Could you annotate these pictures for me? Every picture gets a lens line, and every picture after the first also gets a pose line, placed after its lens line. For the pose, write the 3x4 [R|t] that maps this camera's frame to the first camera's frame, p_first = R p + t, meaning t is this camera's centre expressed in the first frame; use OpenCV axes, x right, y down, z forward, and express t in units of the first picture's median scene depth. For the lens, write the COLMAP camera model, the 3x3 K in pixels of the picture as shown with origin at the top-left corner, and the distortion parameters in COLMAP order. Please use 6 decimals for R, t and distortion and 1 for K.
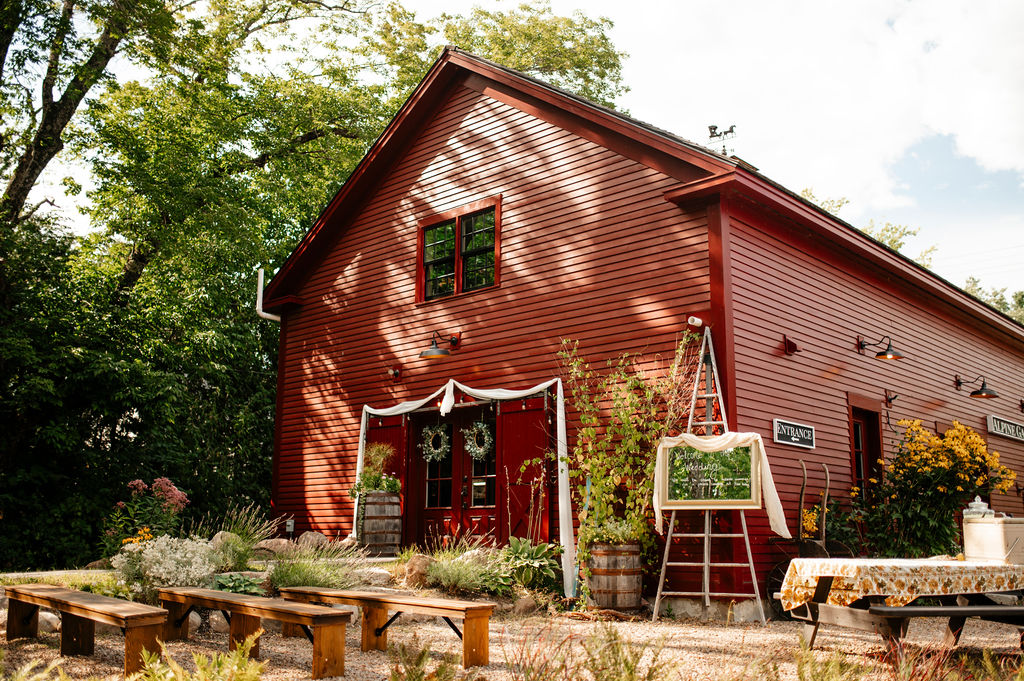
lens RADIAL K [[975.0, 0, 529.9], [0, 975.0, 354.2], [0, 0, 1]] dist [-0.000491, 0.001630]
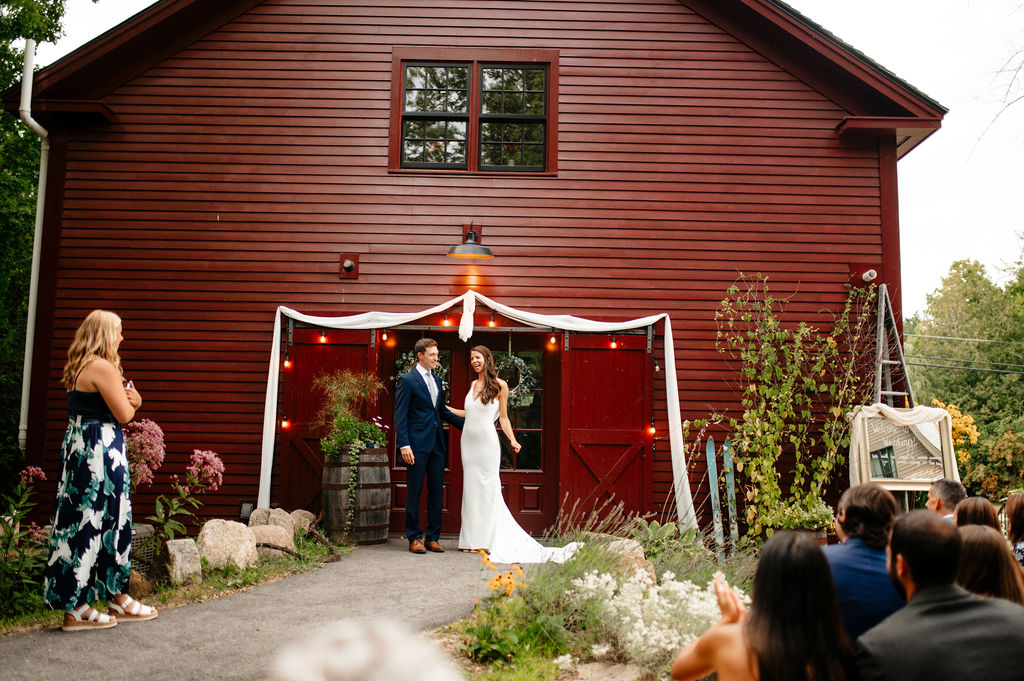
lens RADIAL K [[972.9, 0, 512.0], [0, 972.9, 340.5], [0, 0, 1]] dist [-0.090215, 0.188807]
pose [[0.733255, 0.090295, 0.673932, -0.541516], [-0.143093, 0.989439, 0.023122, 0.042214], [-0.664727, -0.113389, 0.738432, 0.467584]]
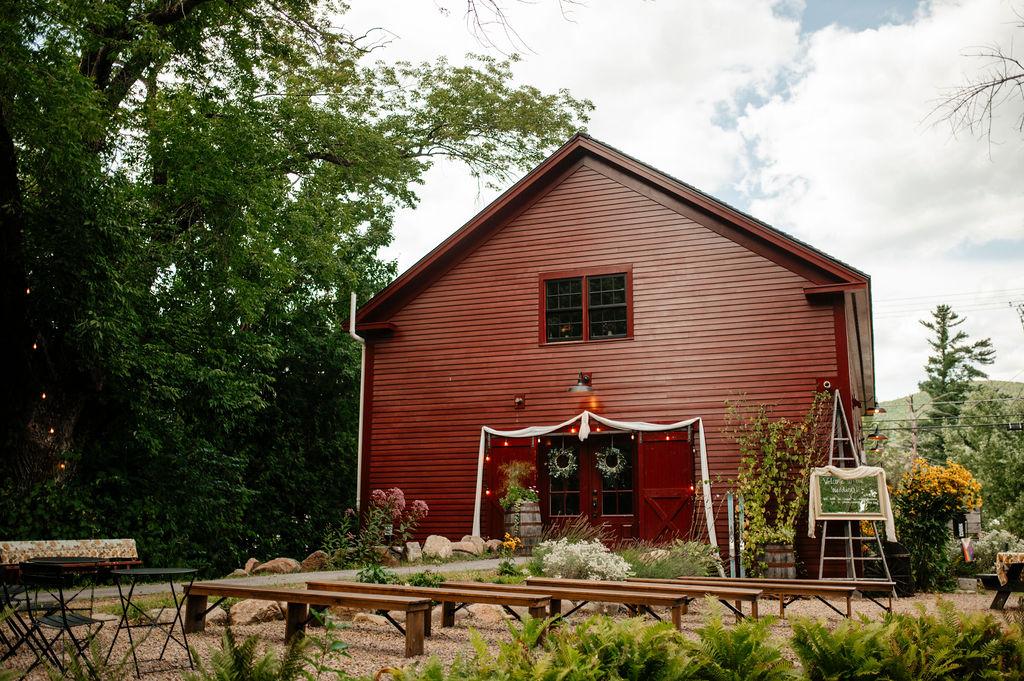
lens RADIAL K [[975.0, 0, 529.9], [0, 975.0, 354.2], [0, 0, 1]] dist [-0.000491, 0.001630]
pose [[0.920917, 0.071719, 0.383104, -0.633180], [-0.070495, 0.997363, -0.017252, -0.019378], [-0.383331, -0.011119, 0.923544, -0.104192]]
